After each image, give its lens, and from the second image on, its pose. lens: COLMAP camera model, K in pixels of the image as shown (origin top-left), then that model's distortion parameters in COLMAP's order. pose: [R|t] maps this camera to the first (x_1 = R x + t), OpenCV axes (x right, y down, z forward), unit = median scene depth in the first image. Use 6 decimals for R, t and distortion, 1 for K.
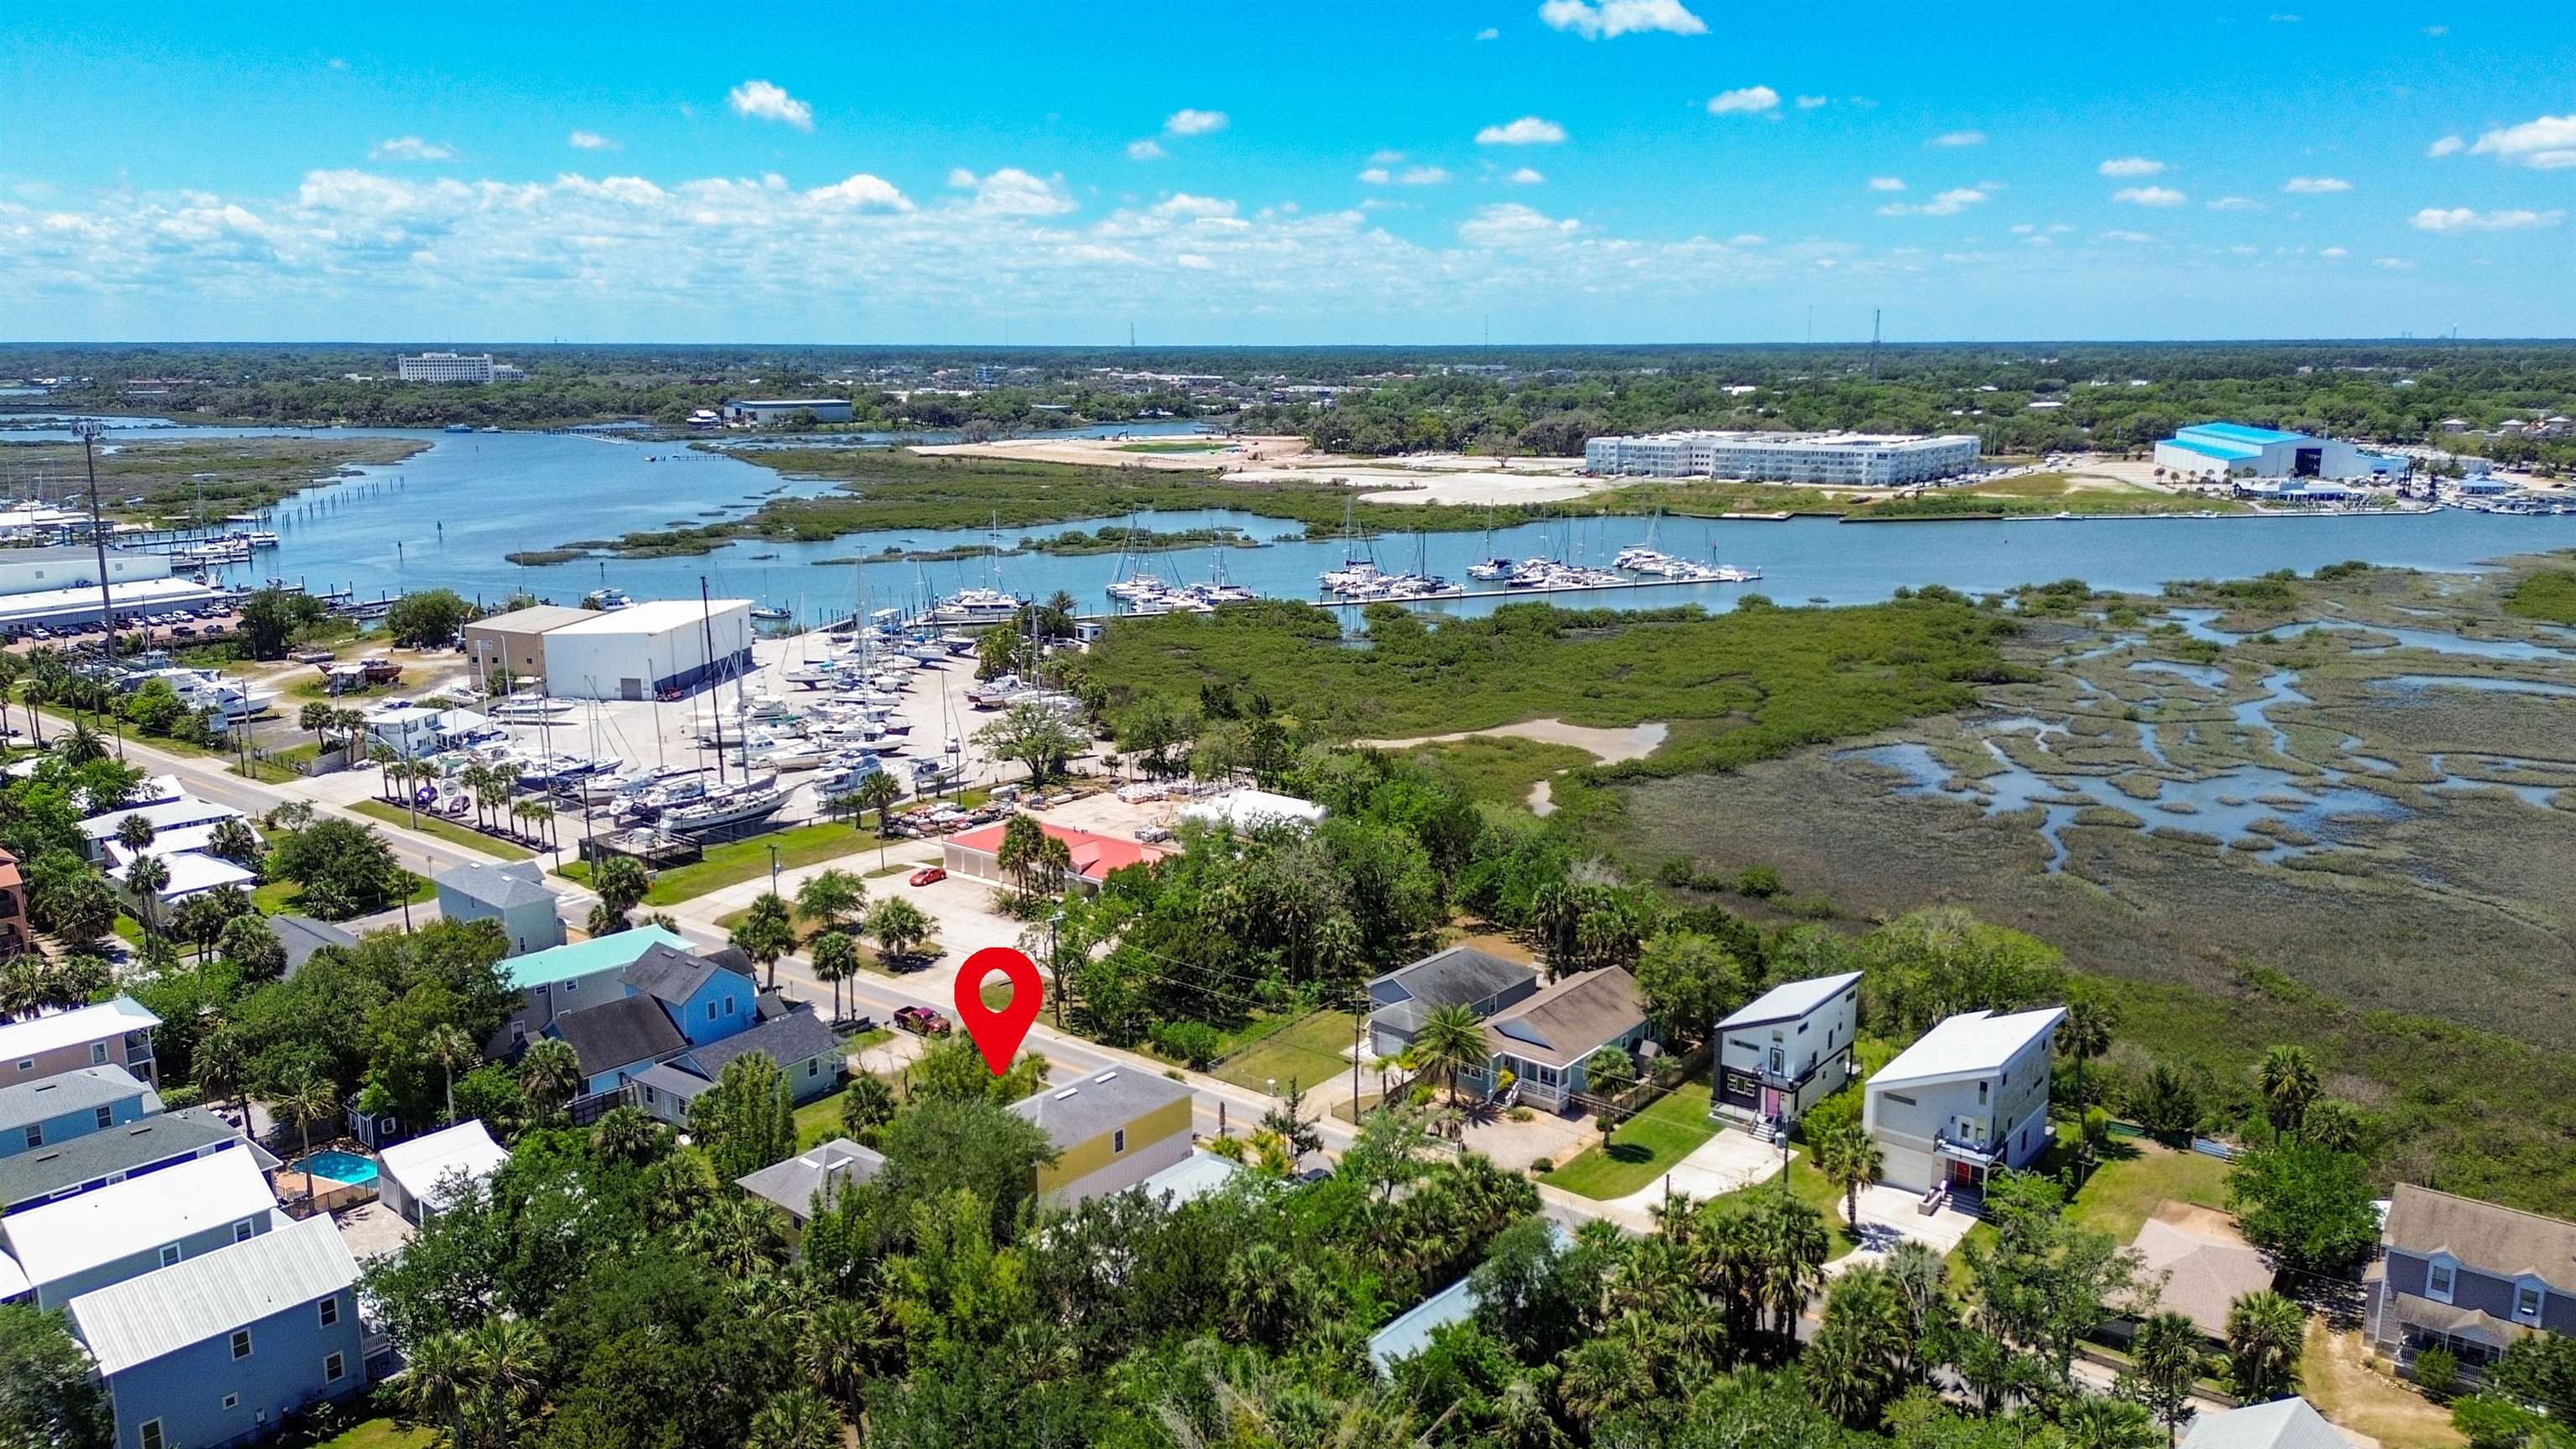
lens RADIAL K [[1853.1, 0, 1294.7], [0, 1853.1, 720.9], [0, 0, 1]] dist [0.063784, -0.065544]
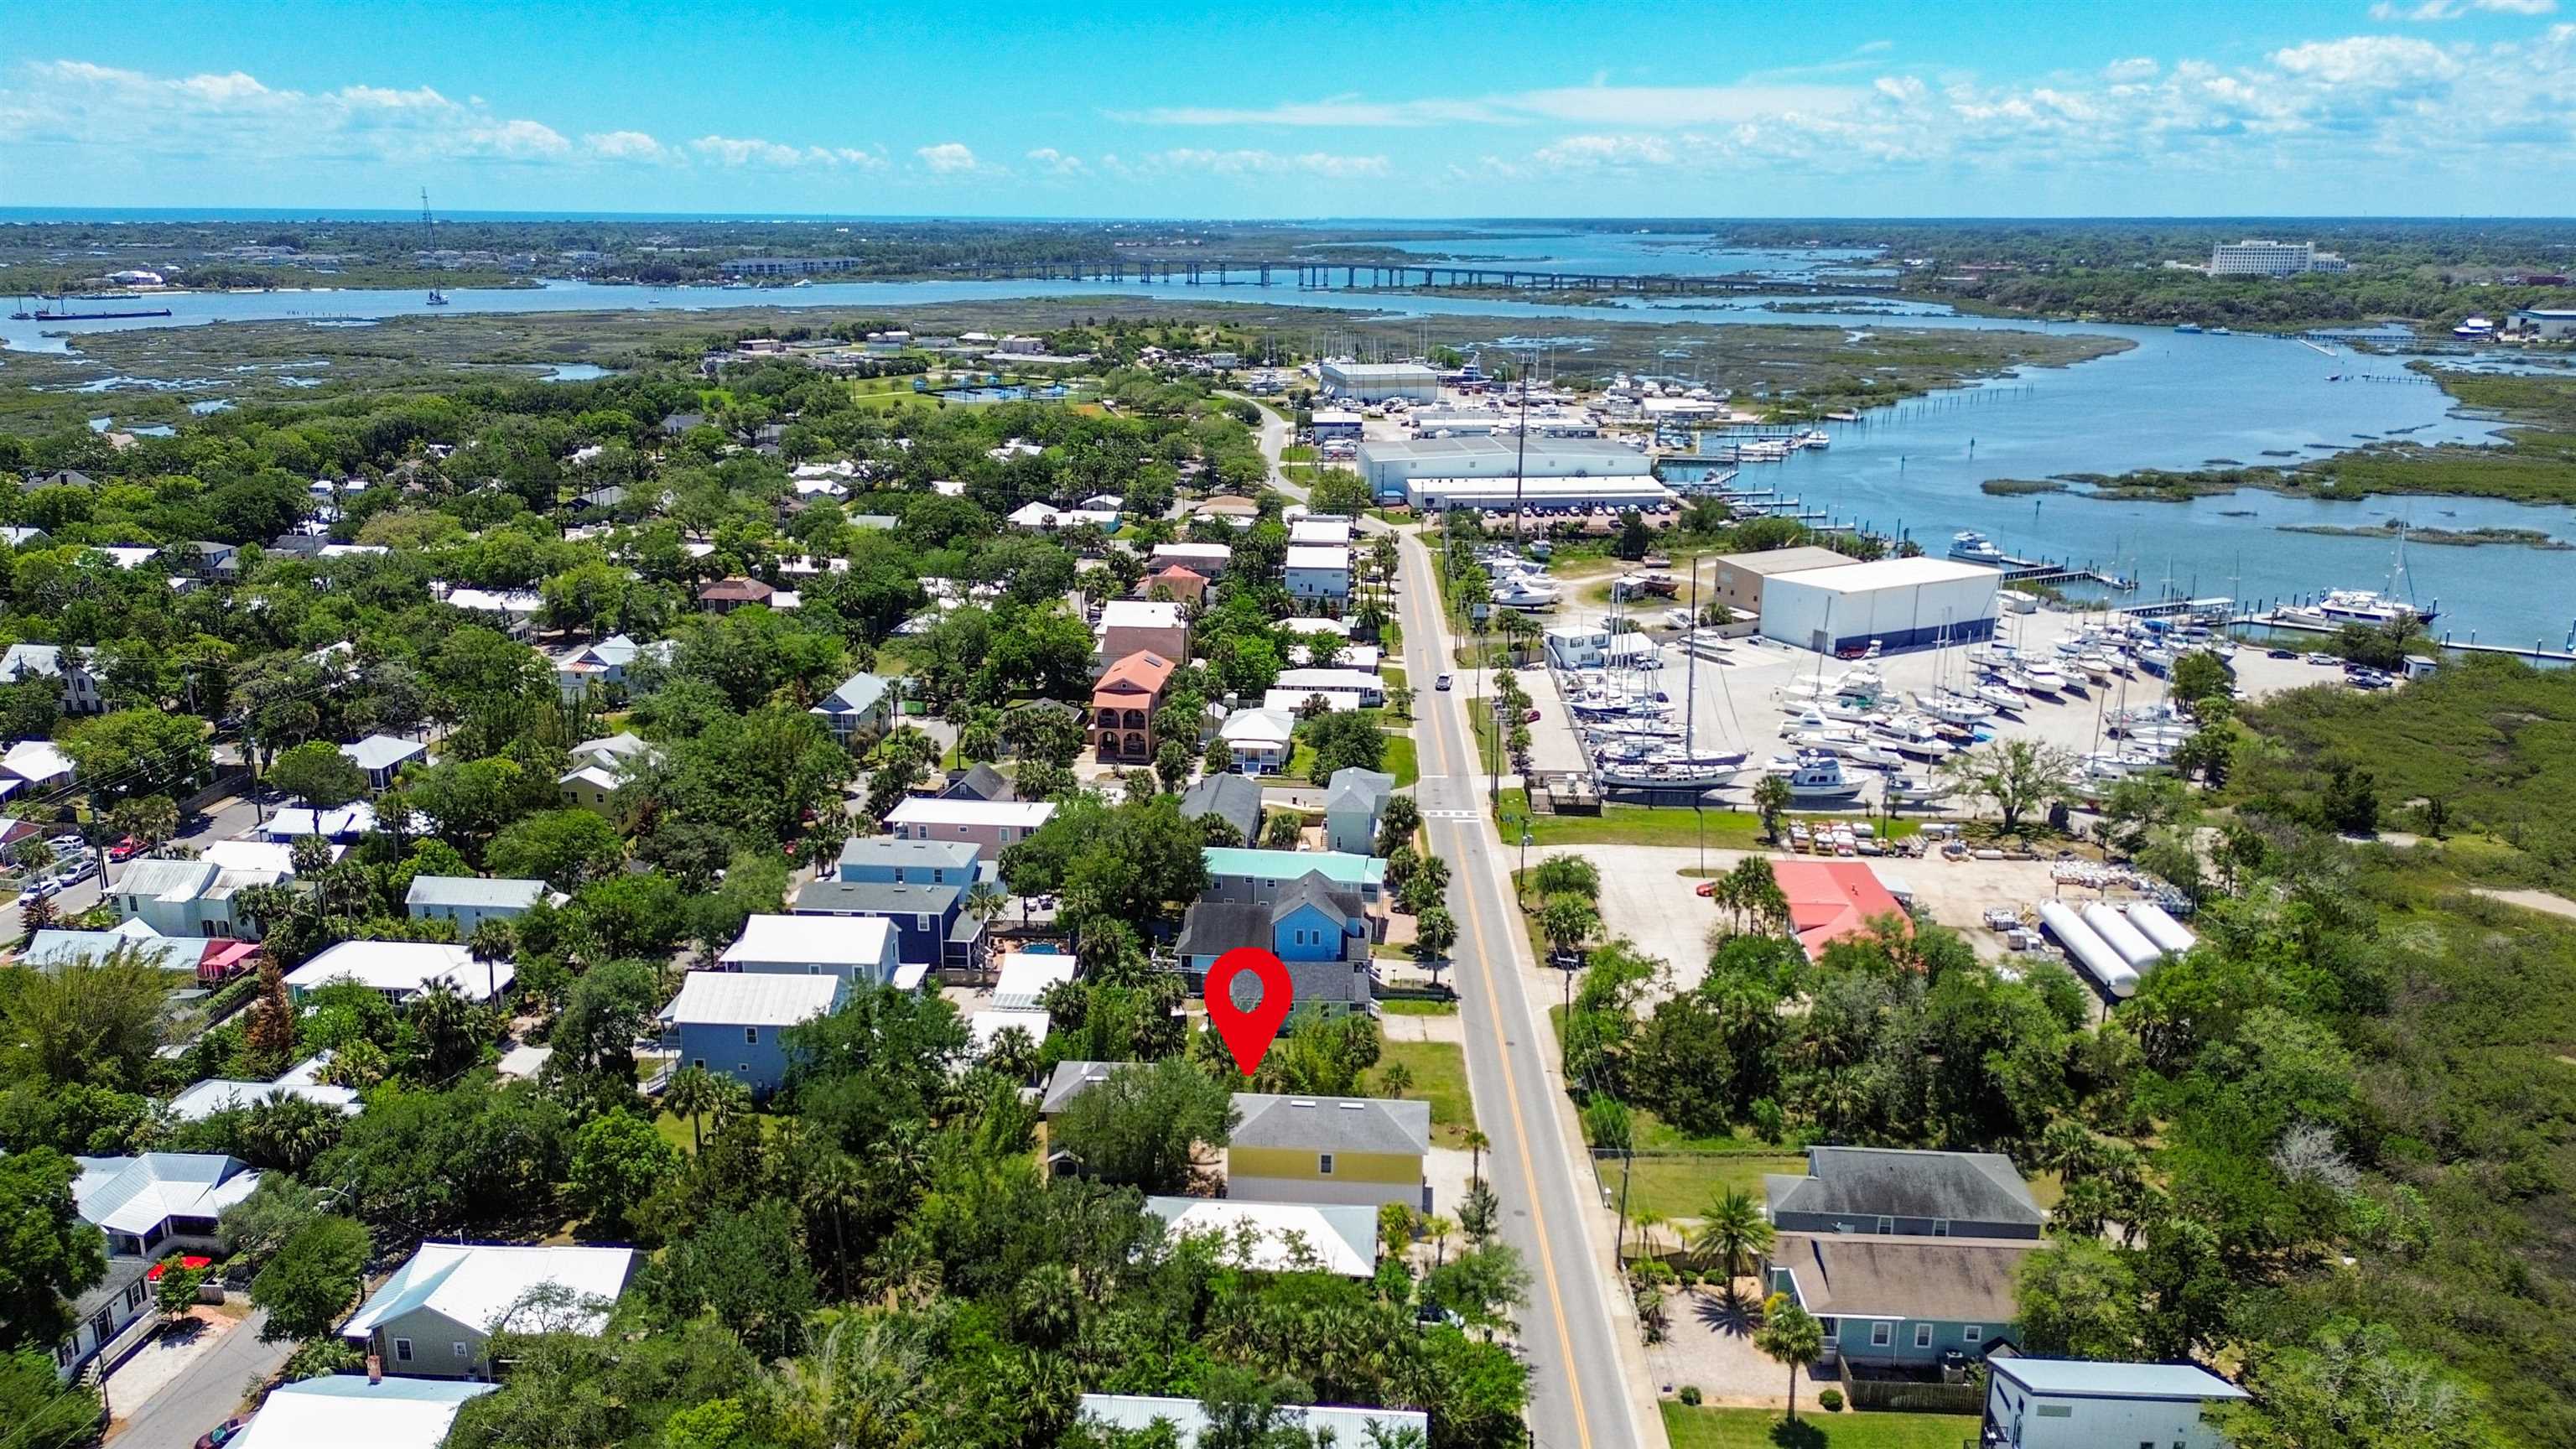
lens RADIAL K [[1853.1, 0, 1294.7], [0, 1853.1, 720.9], [0, 0, 1]] dist [0.063784, -0.065544]
pose [[0.564711, 0.219223, -0.795640, 0.281562], [-0.162428, 0.974741, 0.153286, -0.075572], [0.809147, 0.042672, 0.586055, 0.137988]]
